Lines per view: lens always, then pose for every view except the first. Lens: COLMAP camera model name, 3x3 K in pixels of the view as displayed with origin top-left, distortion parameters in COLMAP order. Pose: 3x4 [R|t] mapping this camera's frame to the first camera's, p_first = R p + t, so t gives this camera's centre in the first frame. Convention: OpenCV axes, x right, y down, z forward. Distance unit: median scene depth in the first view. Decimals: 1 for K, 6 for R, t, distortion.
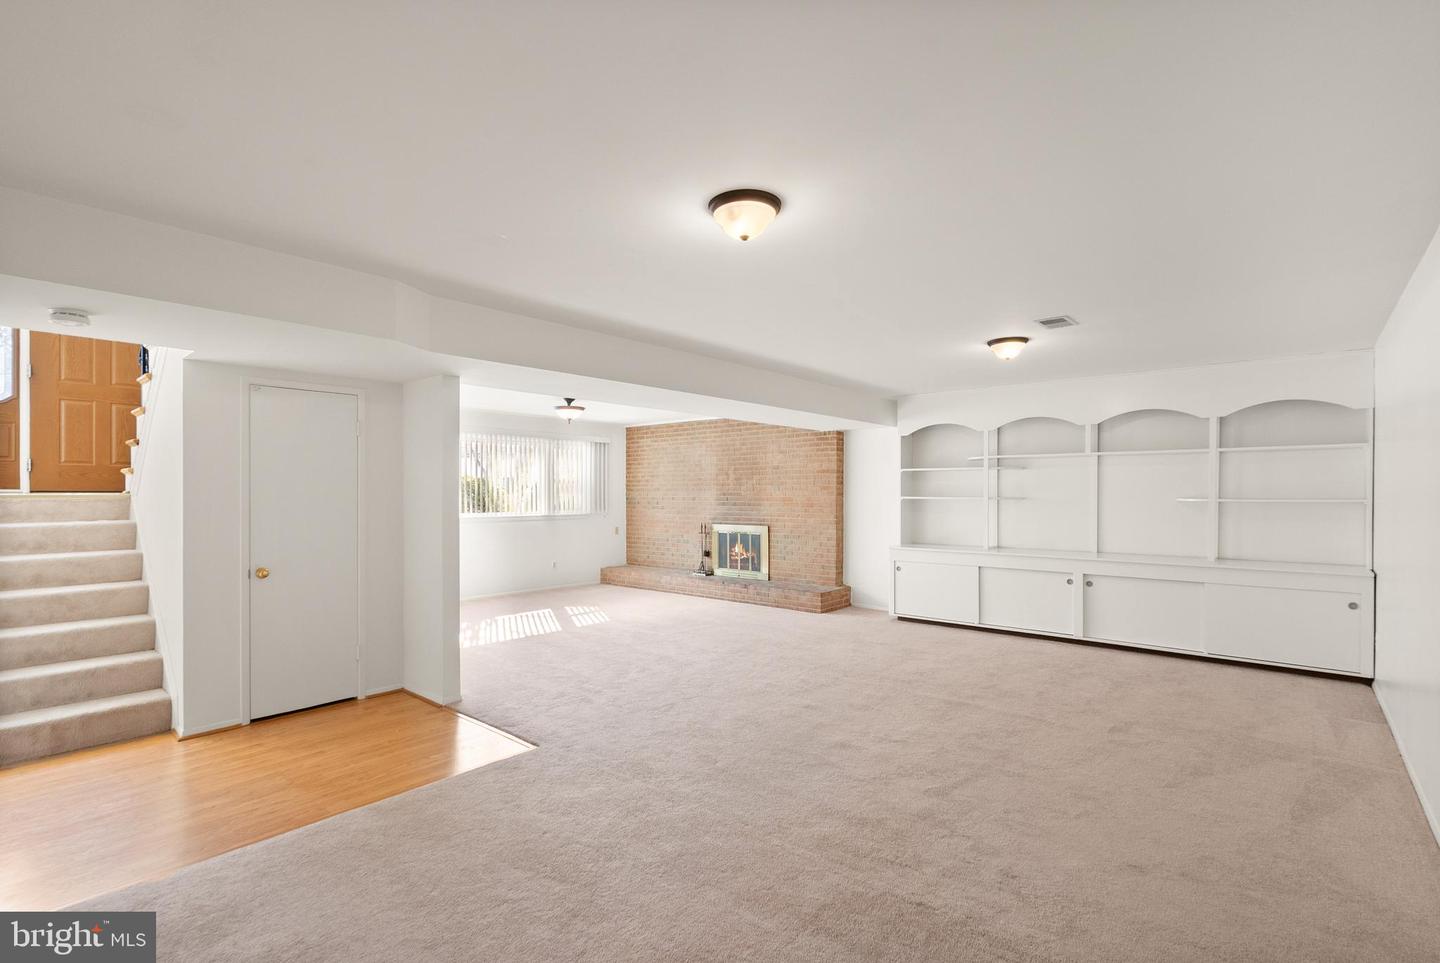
lens RADIAL K [[673.1, 0, 710.1], [0, 673.1, 485.8], [0, 0, 1]] dist [-0.000158, 0.000175]
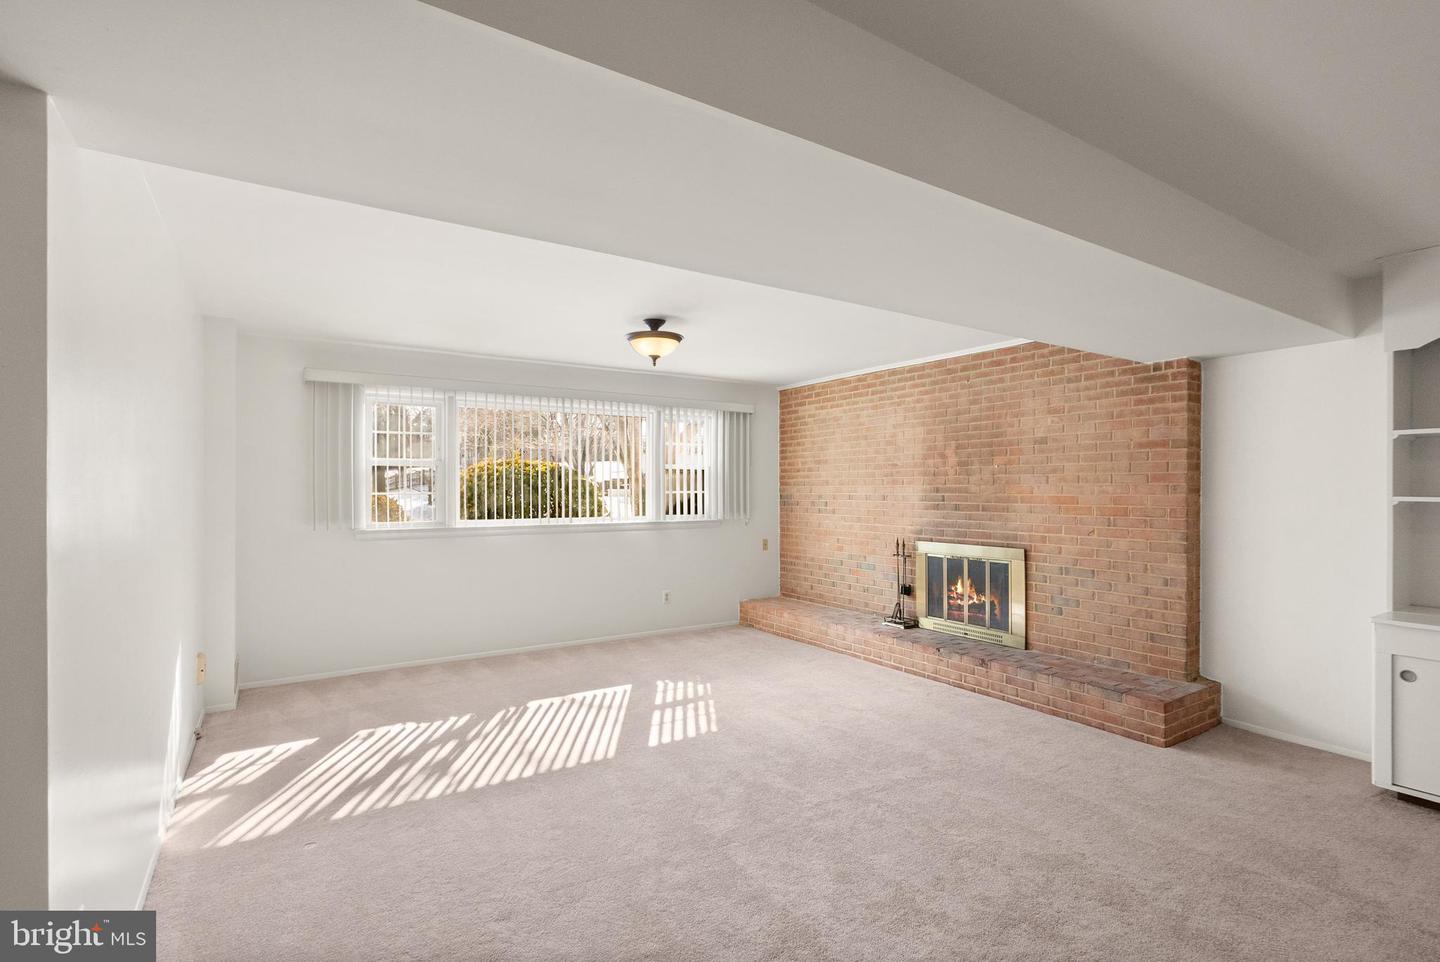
lens RADIAL K [[673.1, 0, 710.1], [0, 673.1, 485.3], [0, 0, 1]] dist [-0.000158, 0.000175]
pose [[0.960742, -0.000659, -0.277444, -0.006687], [0.001831, 0.999990, 0.003966, 0.005547], [0.277439, -0.004318, 0.960734, 0.399894]]
